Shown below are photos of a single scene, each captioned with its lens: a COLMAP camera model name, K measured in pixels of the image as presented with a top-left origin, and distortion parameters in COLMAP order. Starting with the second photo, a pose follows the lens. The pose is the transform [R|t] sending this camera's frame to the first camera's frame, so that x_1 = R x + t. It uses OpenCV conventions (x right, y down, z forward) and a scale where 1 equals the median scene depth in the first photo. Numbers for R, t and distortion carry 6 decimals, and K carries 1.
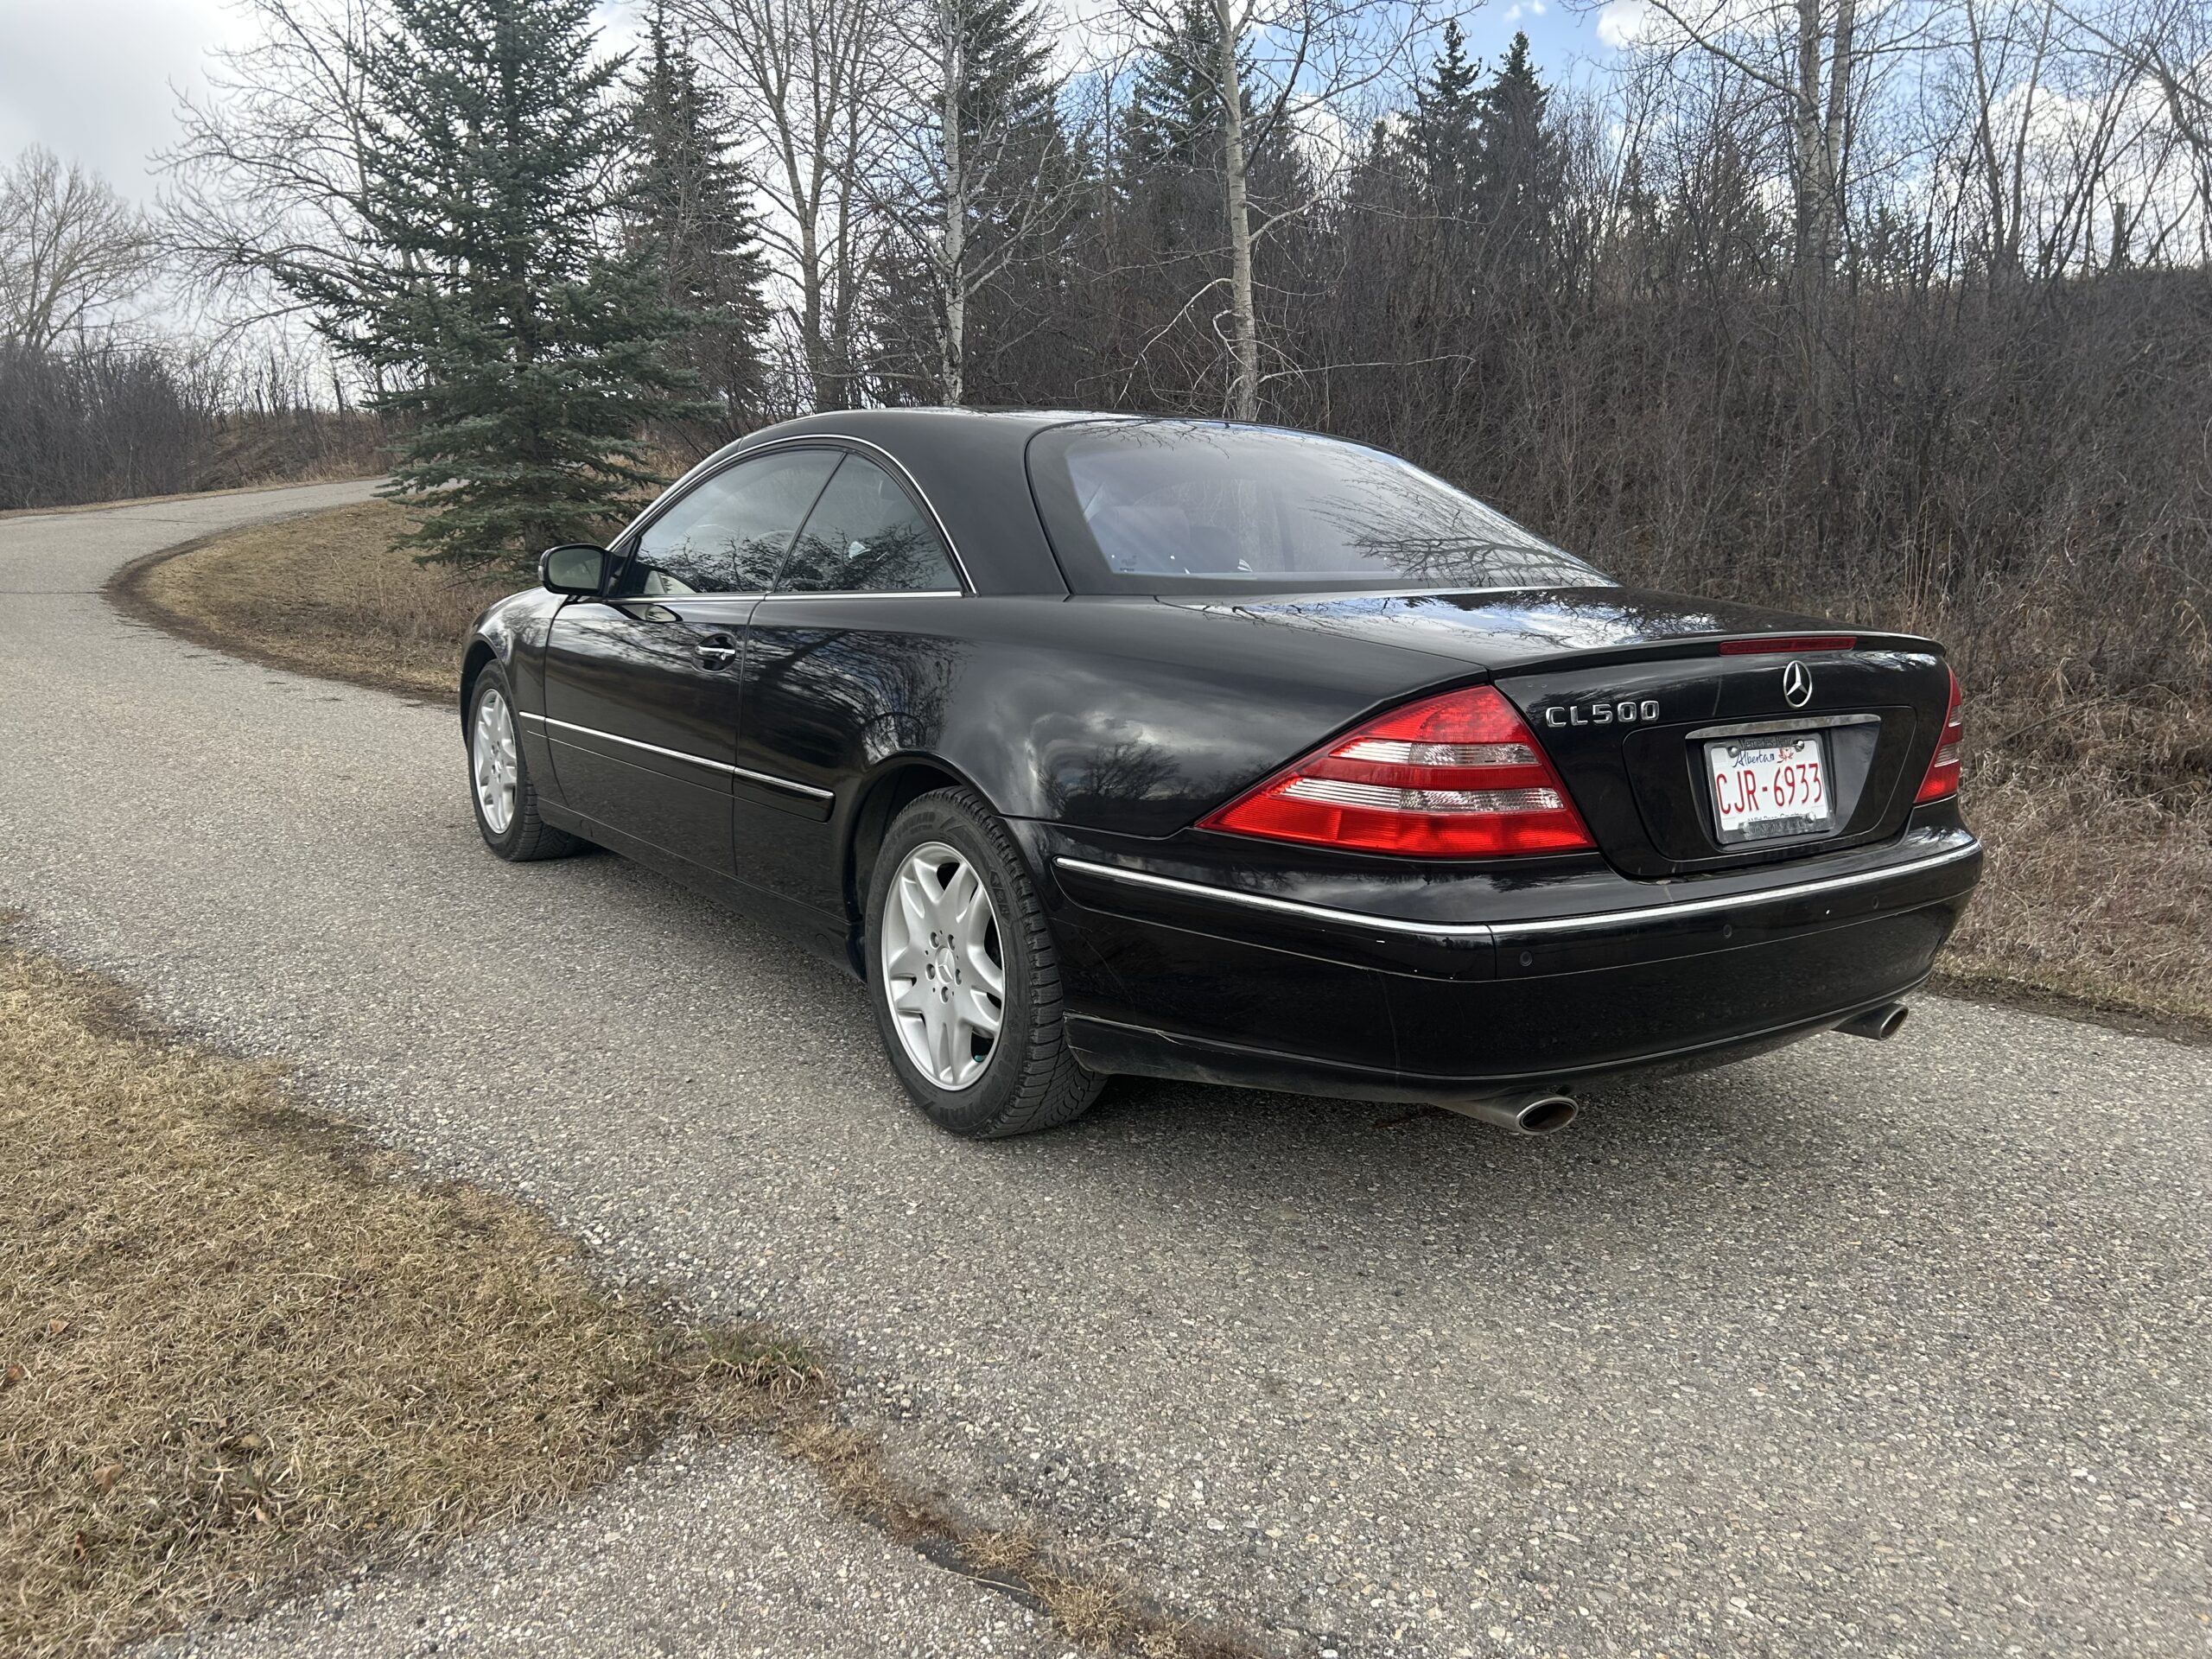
lens RADIAL K [[1683.7, 0, 1107.0], [0, 1683.7, 815.5], [0, 0, 1]] dist [0.049842, -0.054765]
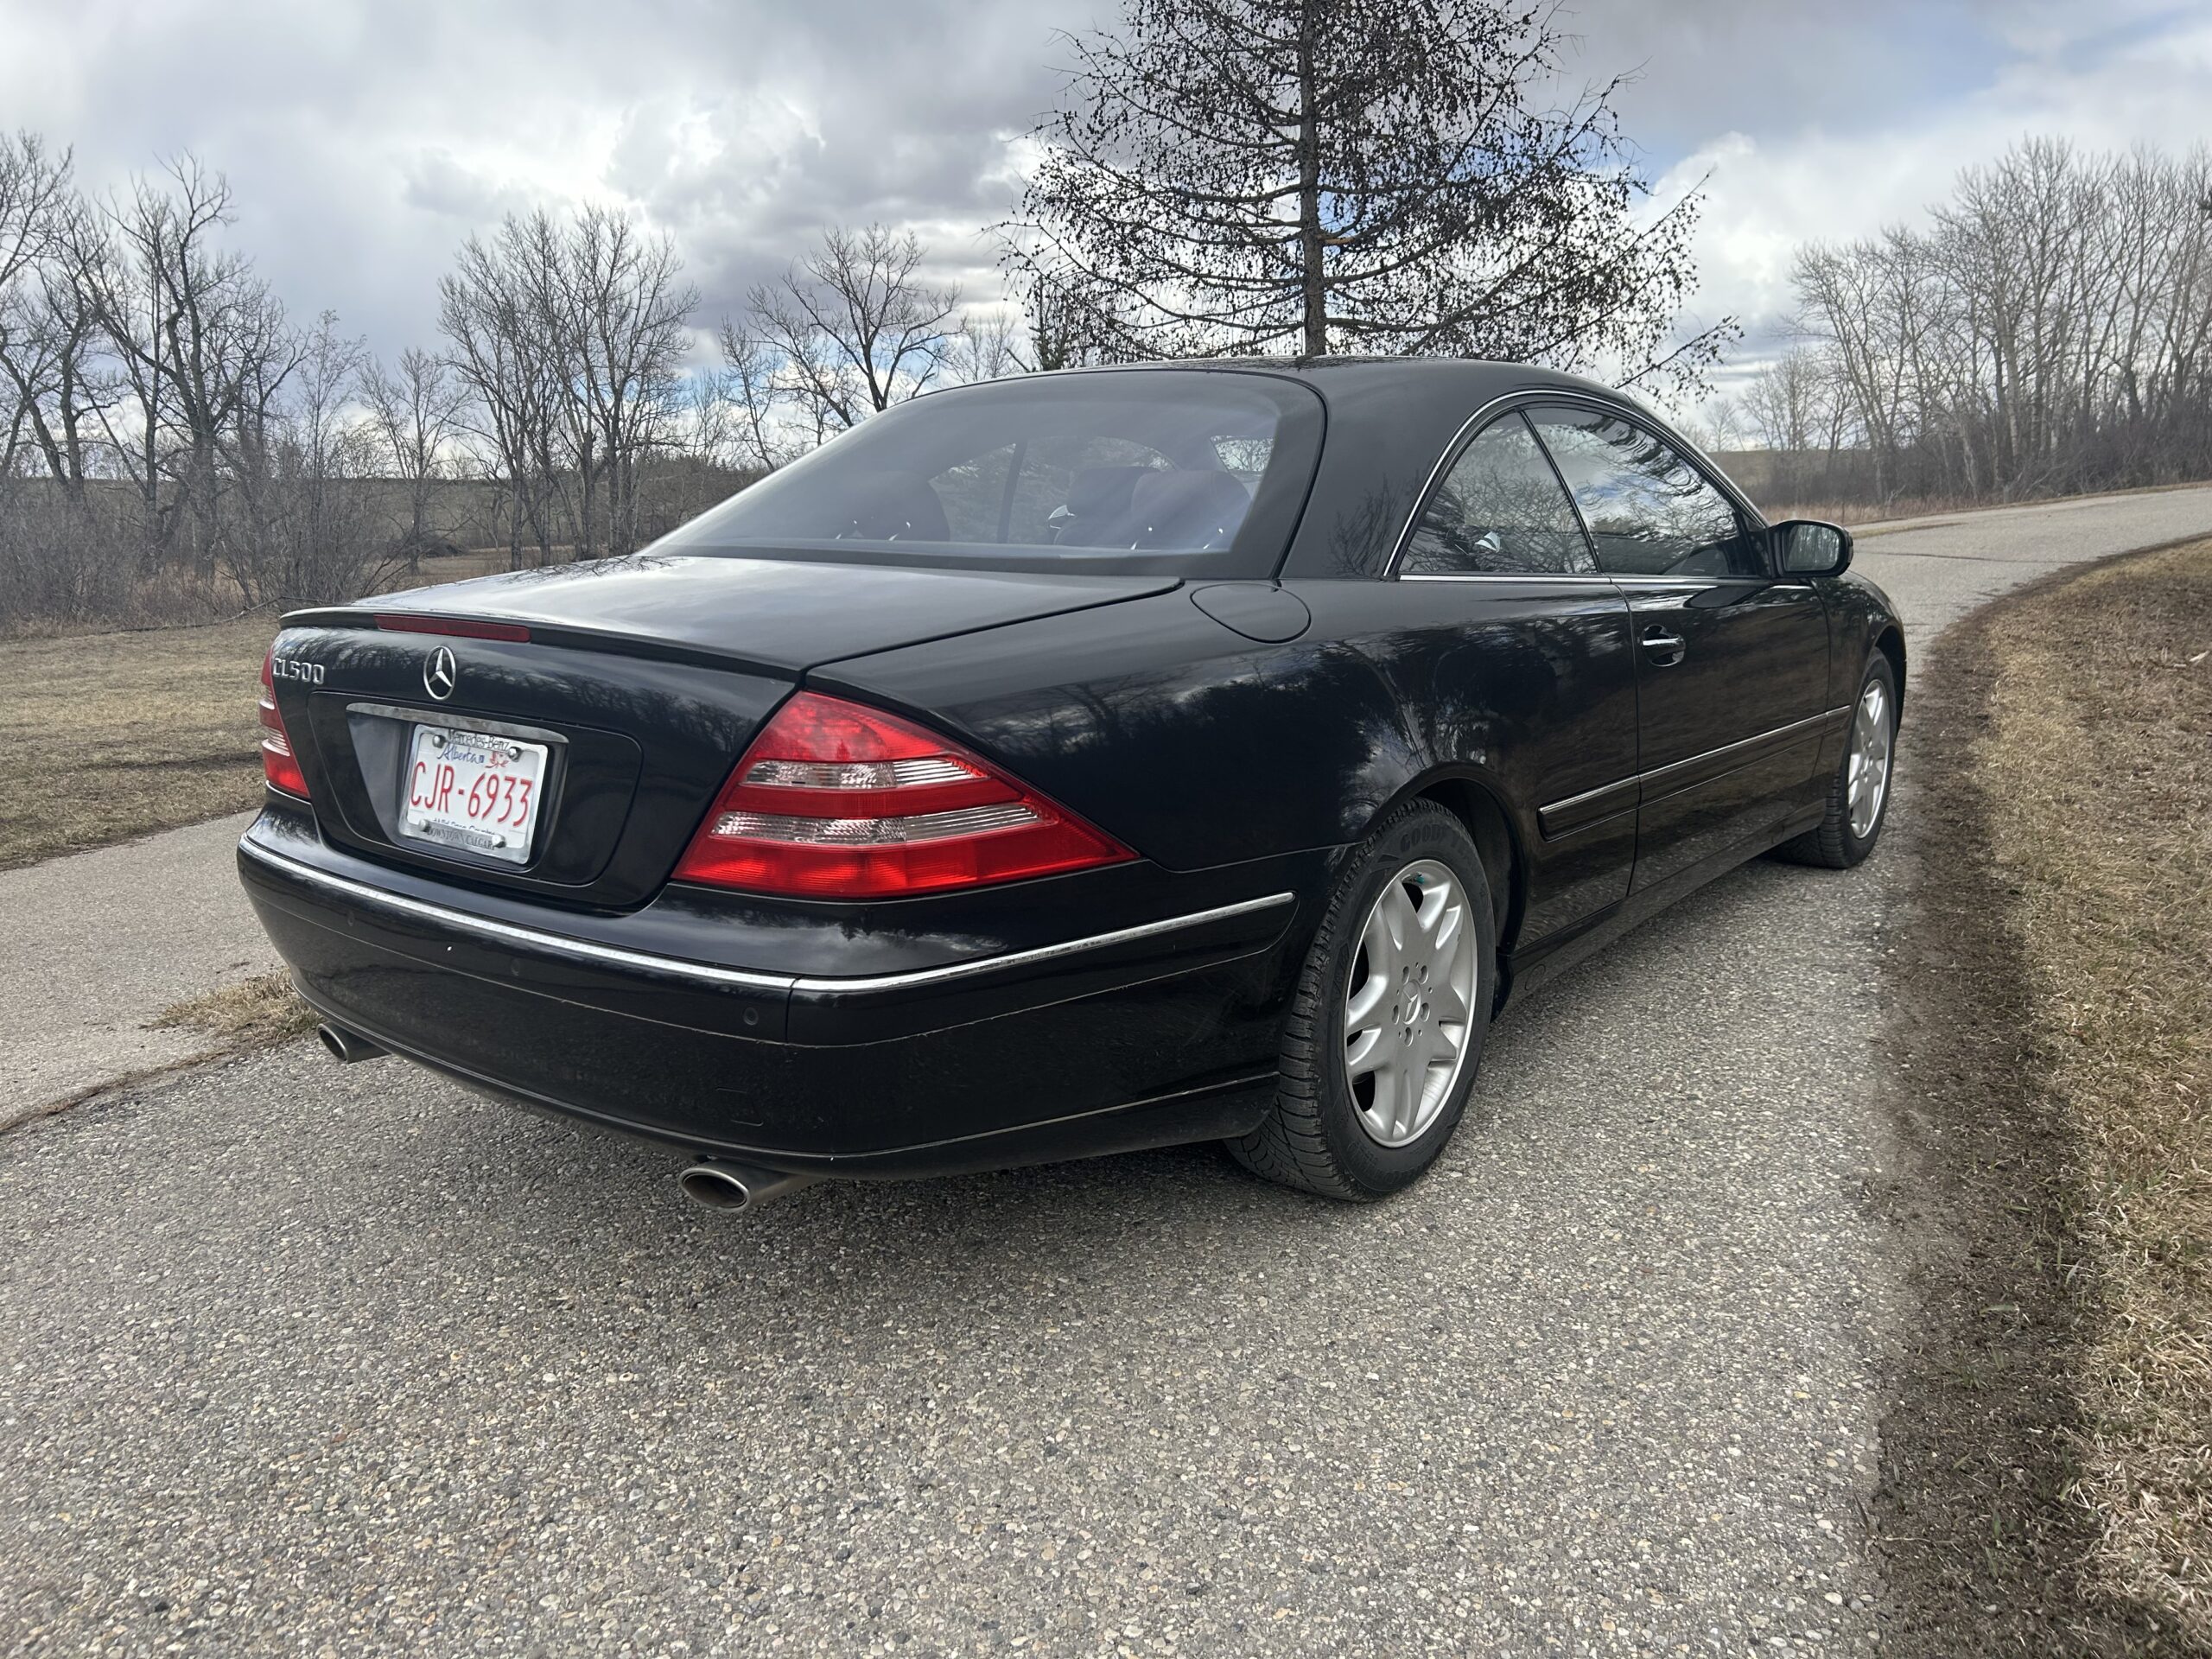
lens RADIAL K [[1683.7, 0, 1107.6], [0, 1683.7, 824.0], [0, 0, 1]] dist [0.049842, -0.054765]
pose [[0.289209, 0.170941, -0.941880, 0.236460], [-0.150863, 0.979770, 0.131495, -0.029657], [0.945303, 0.104066, 0.309147, 0.190396]]
